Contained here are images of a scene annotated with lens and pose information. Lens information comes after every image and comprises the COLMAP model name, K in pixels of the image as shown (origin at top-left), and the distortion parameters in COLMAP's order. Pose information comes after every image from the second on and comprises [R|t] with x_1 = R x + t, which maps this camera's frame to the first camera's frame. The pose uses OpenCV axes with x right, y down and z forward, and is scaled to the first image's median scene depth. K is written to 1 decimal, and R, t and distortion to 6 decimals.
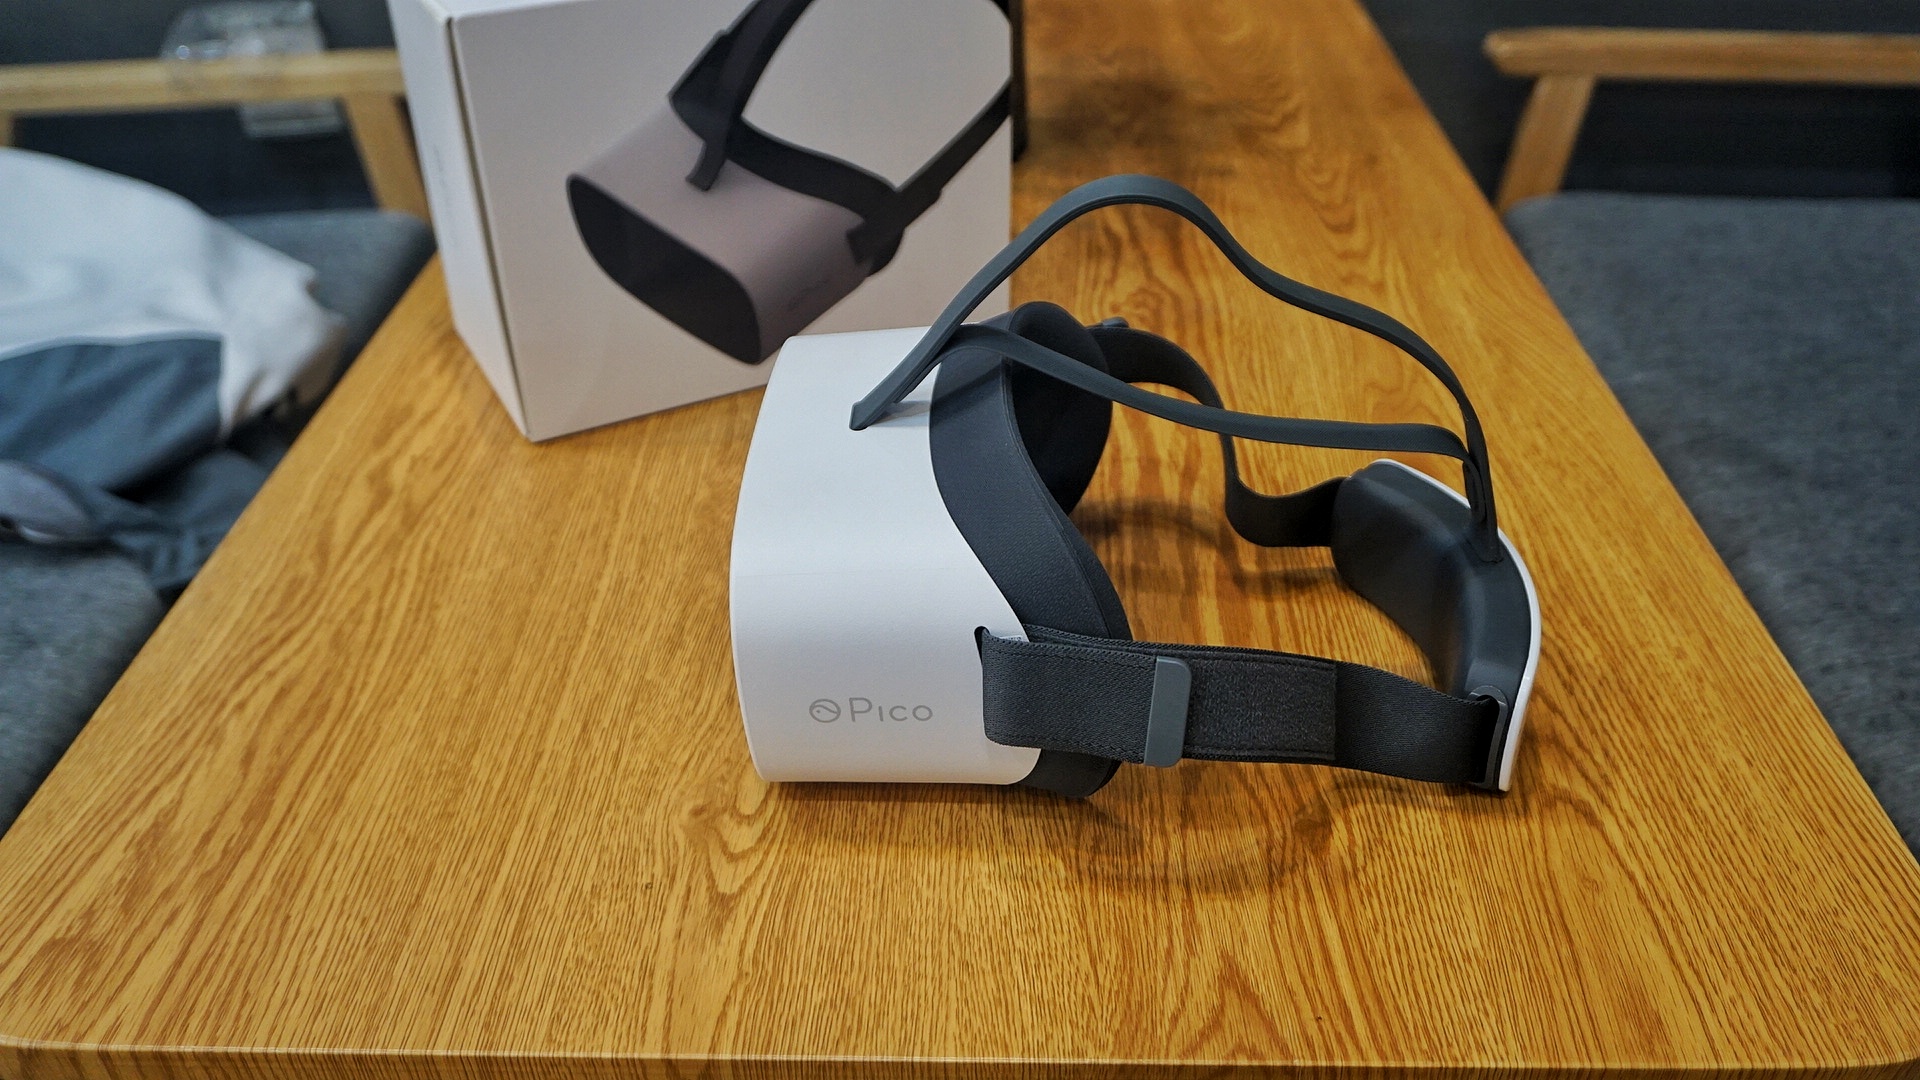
lens RADIAL K [[1614.7, 0, 960.0], [0, 1614.7, 540.0], [0, 0, 1]] dist [-0.023107, 0.014739]
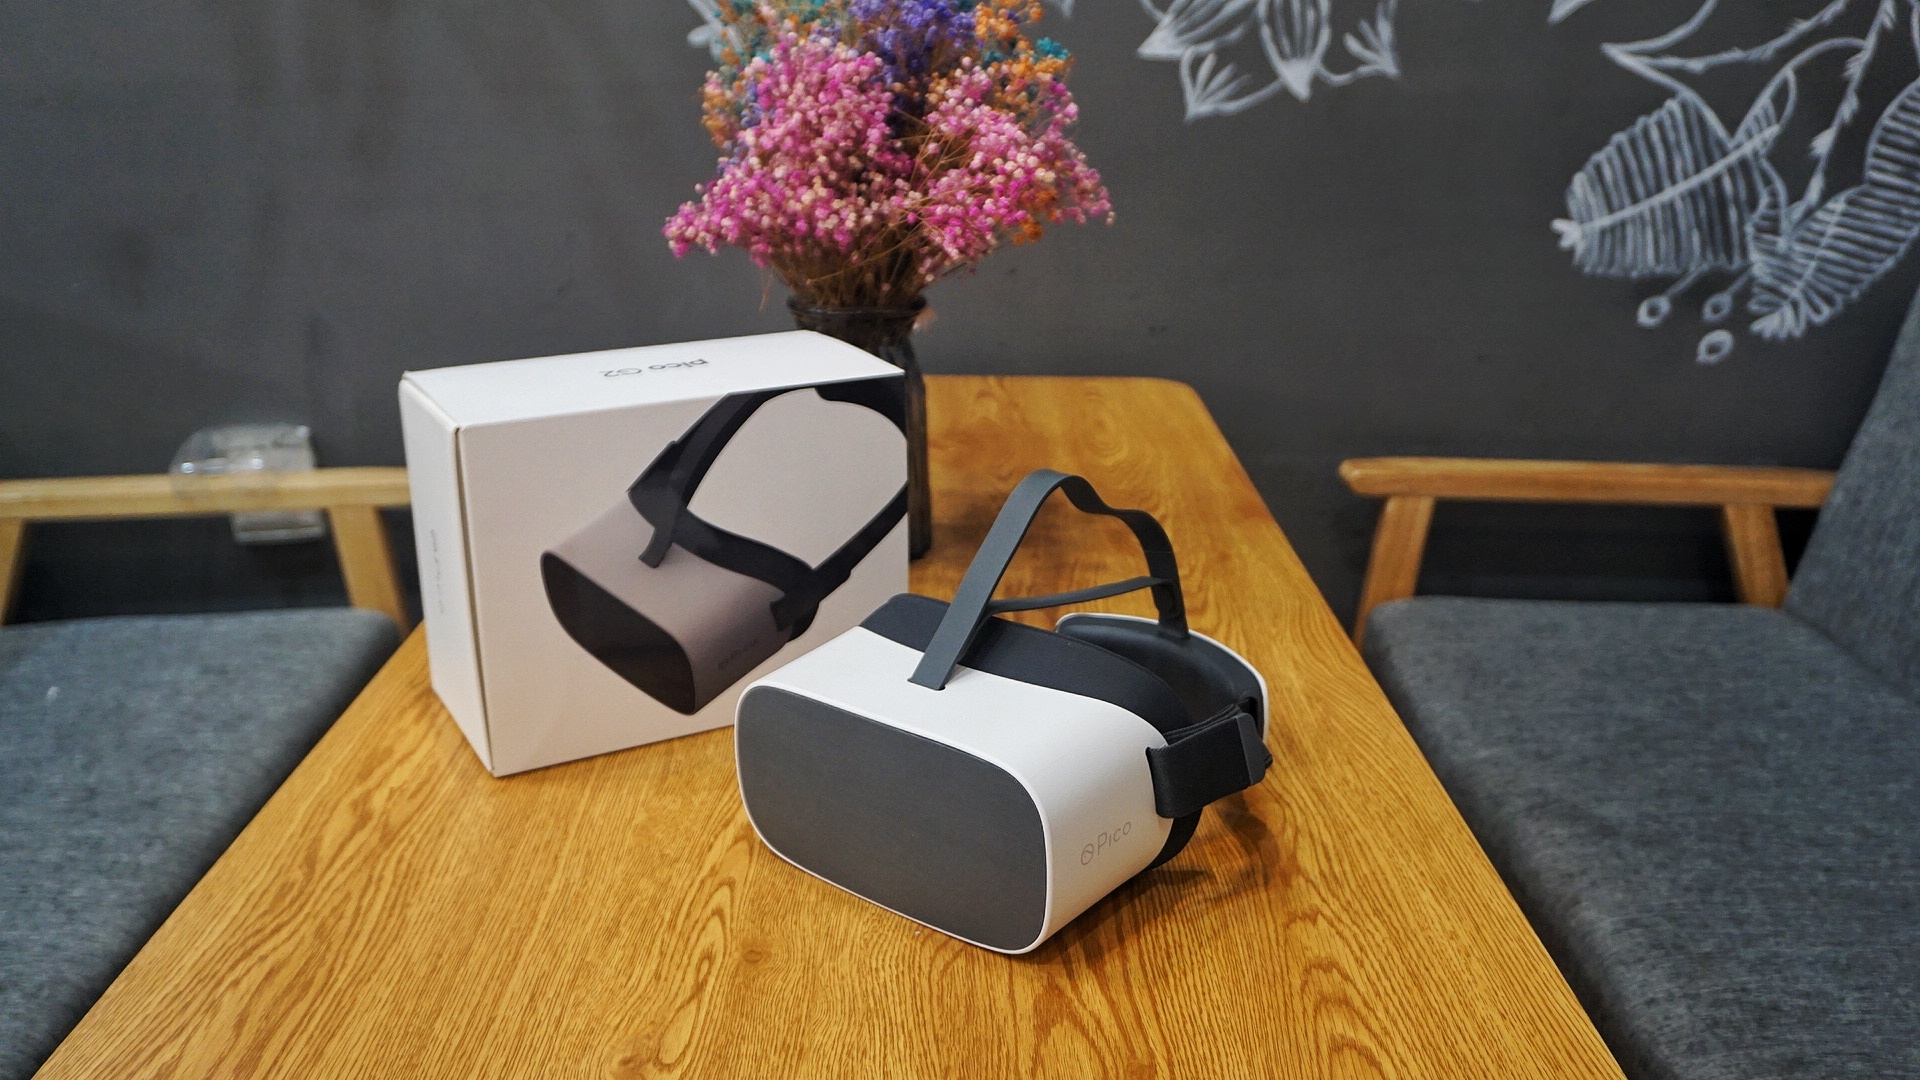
lens RADIAL K [[1614.7, 0, 960.0], [0, 1614.7, 540.0], [0, 0, 1]] dist [-0.023107, 0.014739]
pose [[0.999305, 0.005959, 0.036805, 0.028212], [0.003815, 0.965624, -0.259914, 0.082242], [-0.037089, 0.259874, 0.964930, -0.191940]]
